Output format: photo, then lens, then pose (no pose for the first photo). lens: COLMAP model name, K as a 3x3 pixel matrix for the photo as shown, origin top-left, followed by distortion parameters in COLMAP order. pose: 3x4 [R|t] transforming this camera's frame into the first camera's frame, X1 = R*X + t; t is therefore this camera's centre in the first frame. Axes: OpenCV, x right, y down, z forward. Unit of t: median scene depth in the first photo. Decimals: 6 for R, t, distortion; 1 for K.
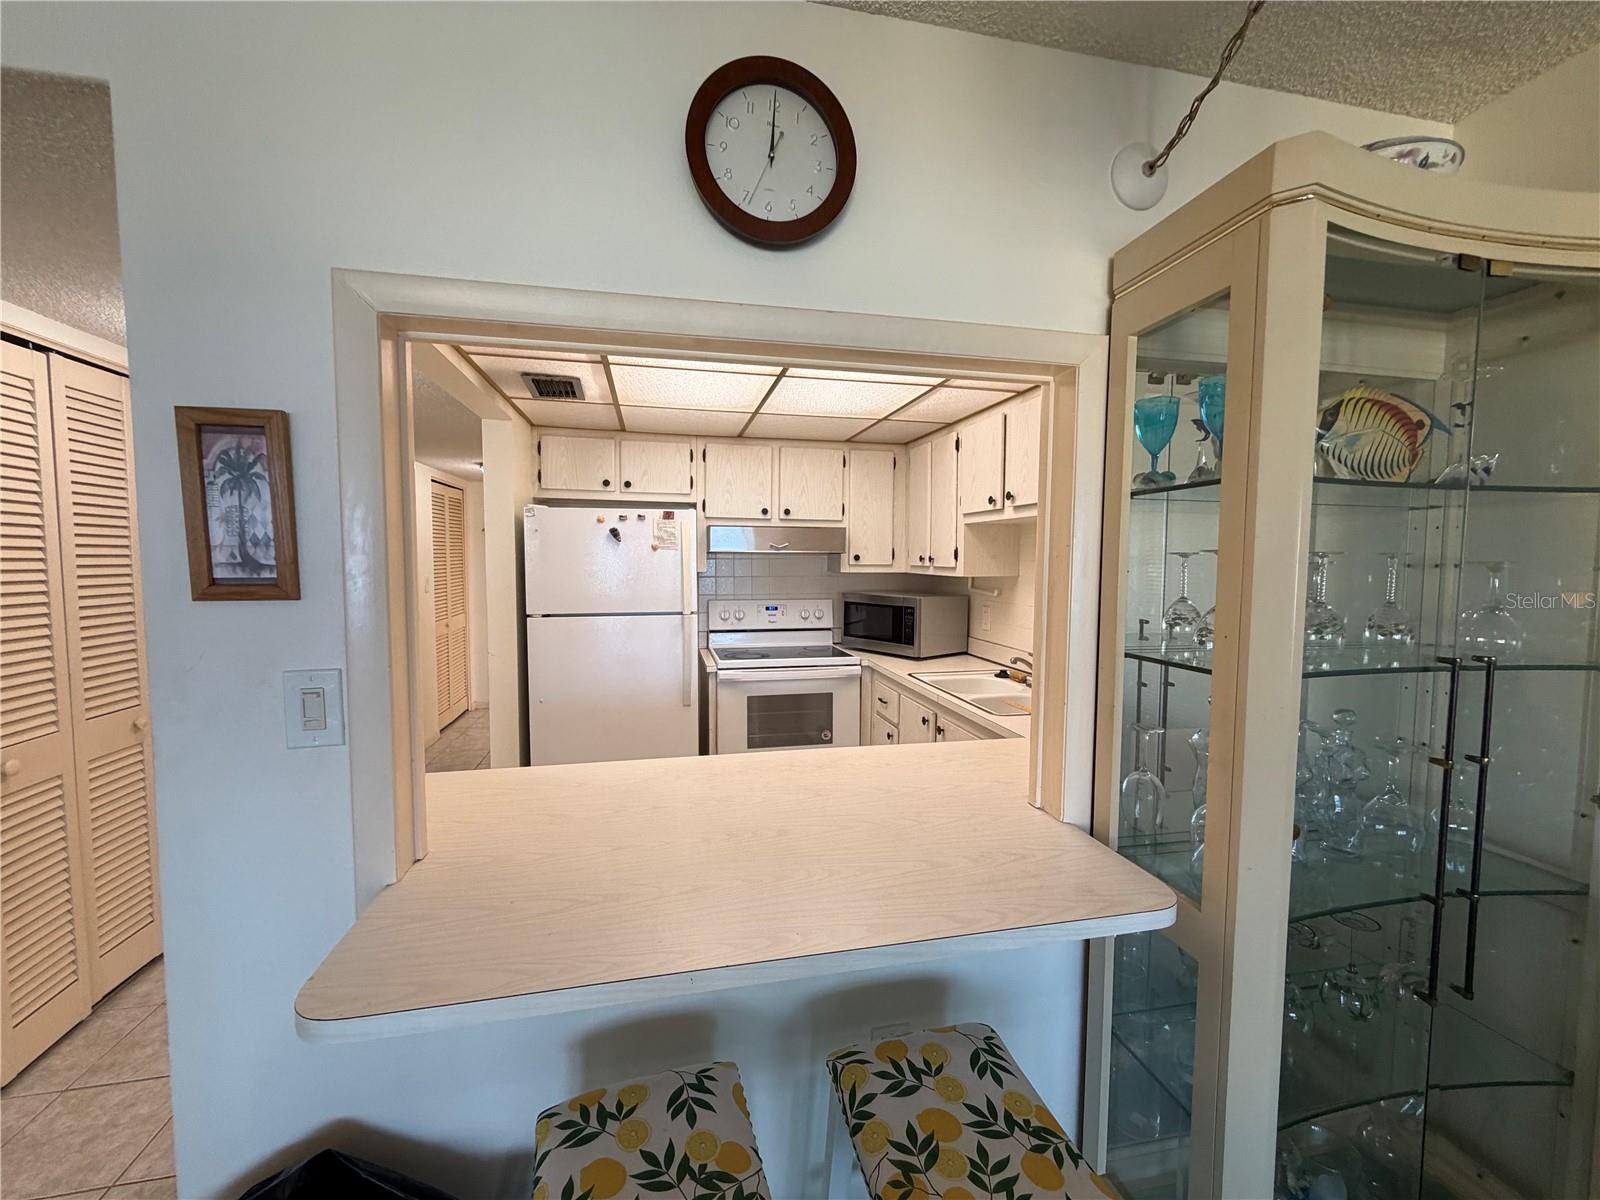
lens RADIAL K [[636.5, 0, 793.7], [0, 636.5, 600.0], [0, 0, 1]] dist [-0.000022, -0.000061]
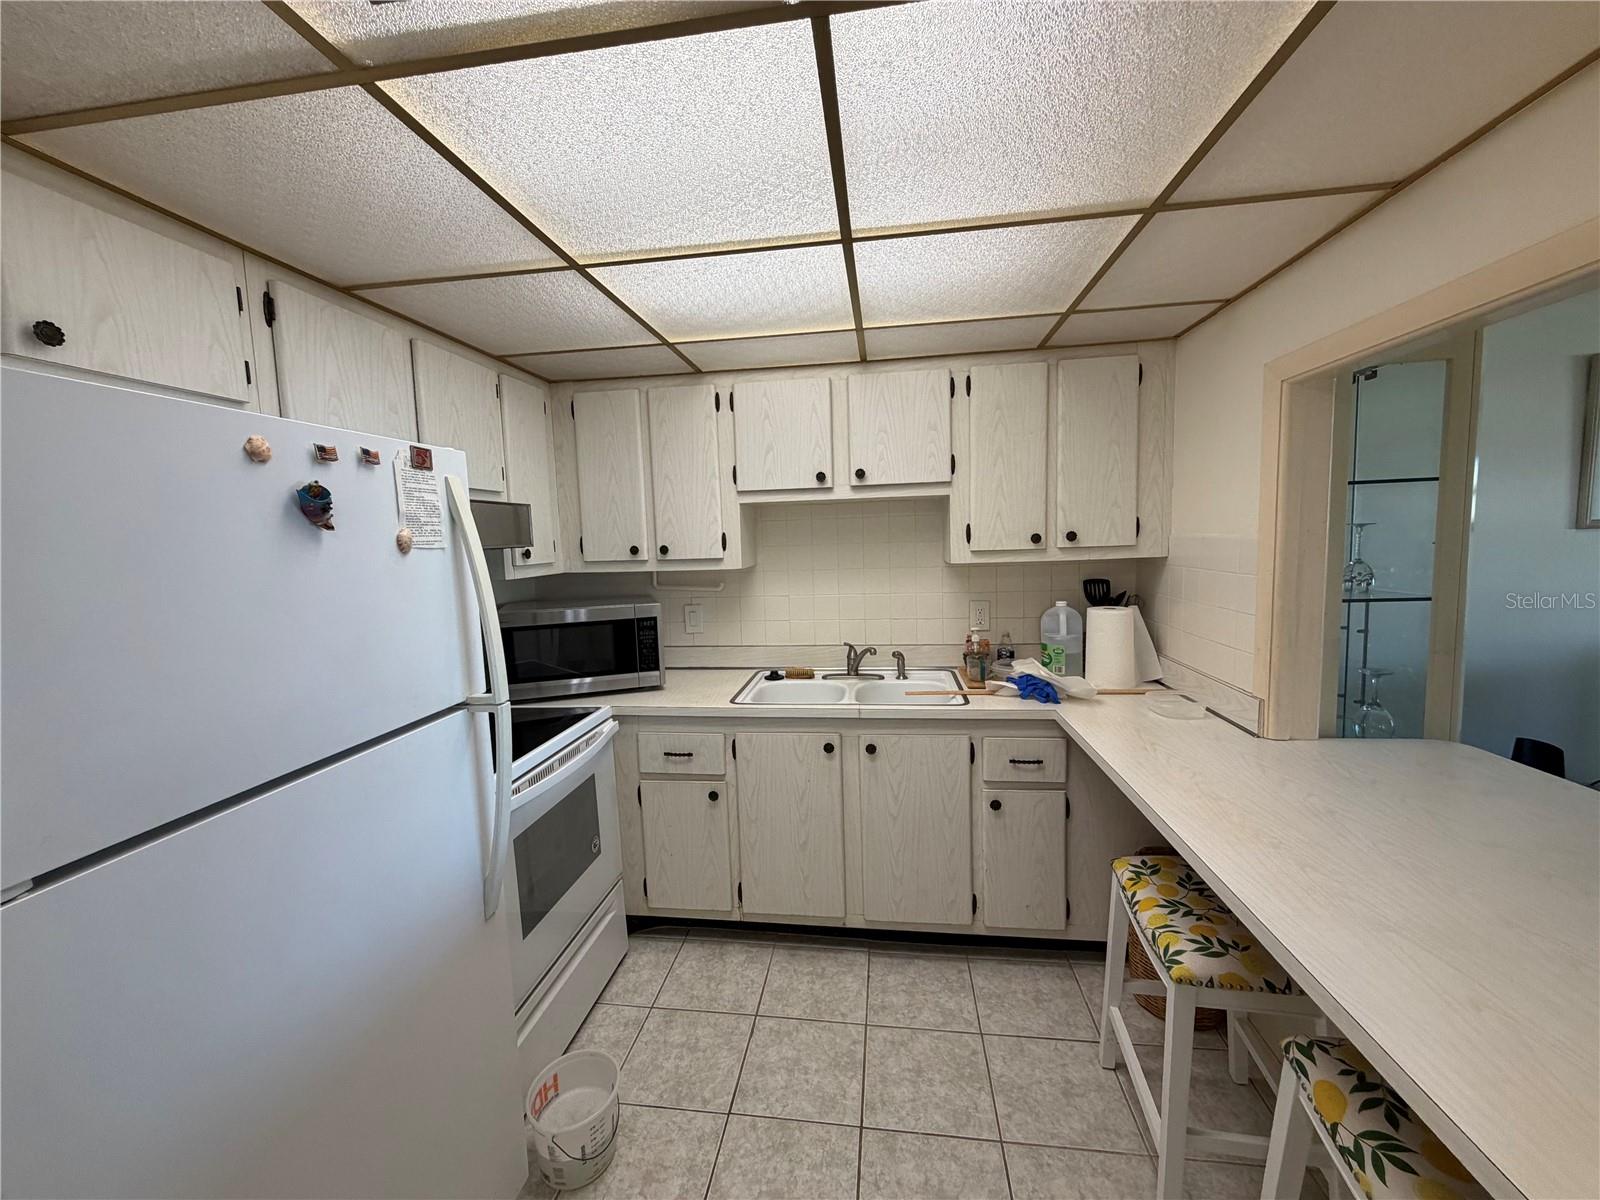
lens RADIAL K [[636.5, 0, 797.0], [0, 636.5, 601.9], [0, 0, 1]] dist [-0.000022, -0.000061]
pose [[0.352613, -0.114820, 0.928698, -0.440734], [0.096845, 0.991592, 0.085825, -0.054361], [-0.930744, 0.059677, 0.360768, 0.605811]]
